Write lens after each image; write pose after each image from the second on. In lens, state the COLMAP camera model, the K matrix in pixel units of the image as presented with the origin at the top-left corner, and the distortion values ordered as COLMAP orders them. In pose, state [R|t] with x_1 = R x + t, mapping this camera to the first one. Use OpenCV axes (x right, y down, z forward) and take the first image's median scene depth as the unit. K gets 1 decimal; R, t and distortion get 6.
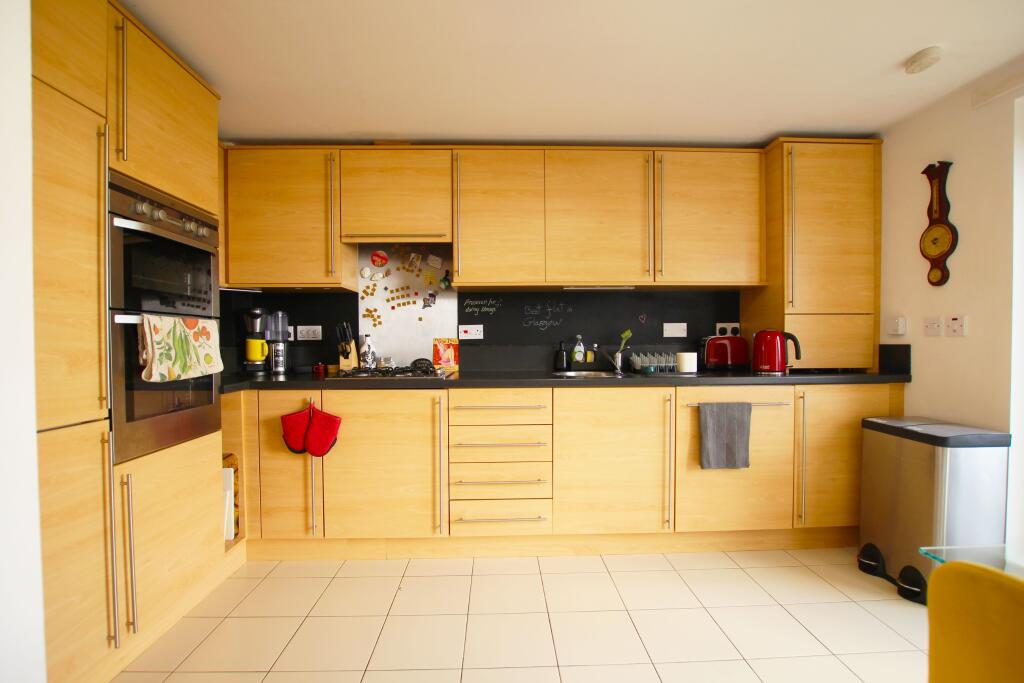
lens RADIAL K [[474.1, 0, 513.7], [0, 474.1, 351.3], [0, 0, 1]] dist [-0.036986, 0.000940]
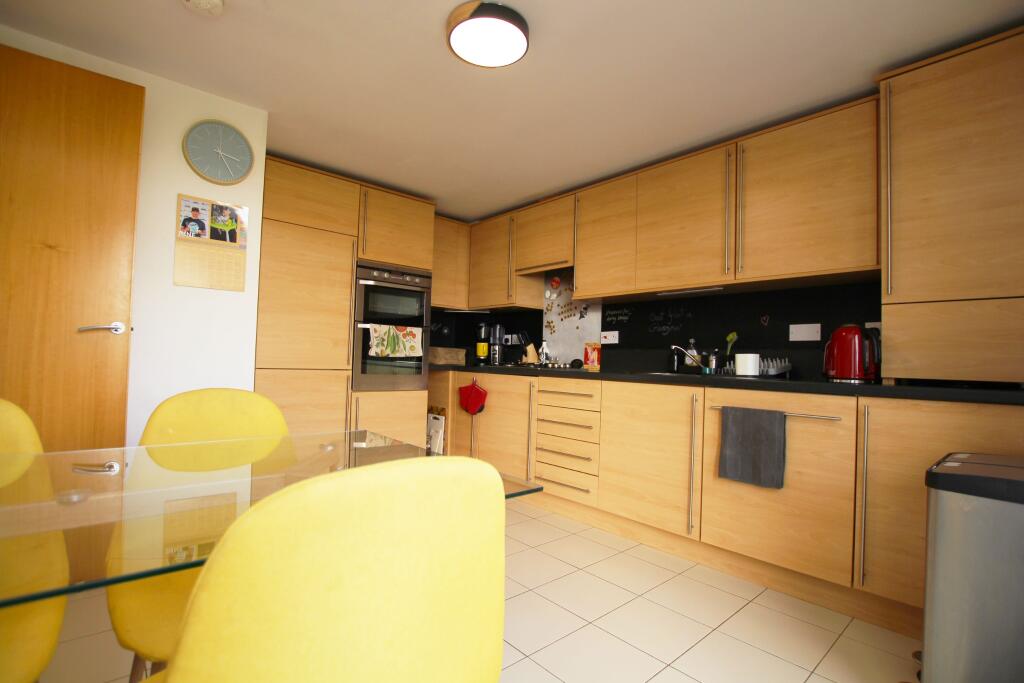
lens RADIAL K [[474.1, 0, 513.7], [0, 474.1, 351.3], [0, 0, 1]] dist [-0.036986, 0.000940]
pose [[0.635376, 0.009687, -0.772142, 0.753675], [-0.050189, 0.998325, -0.028774, 0.044317], [0.770570, 0.057035, 0.634798, 0.080217]]
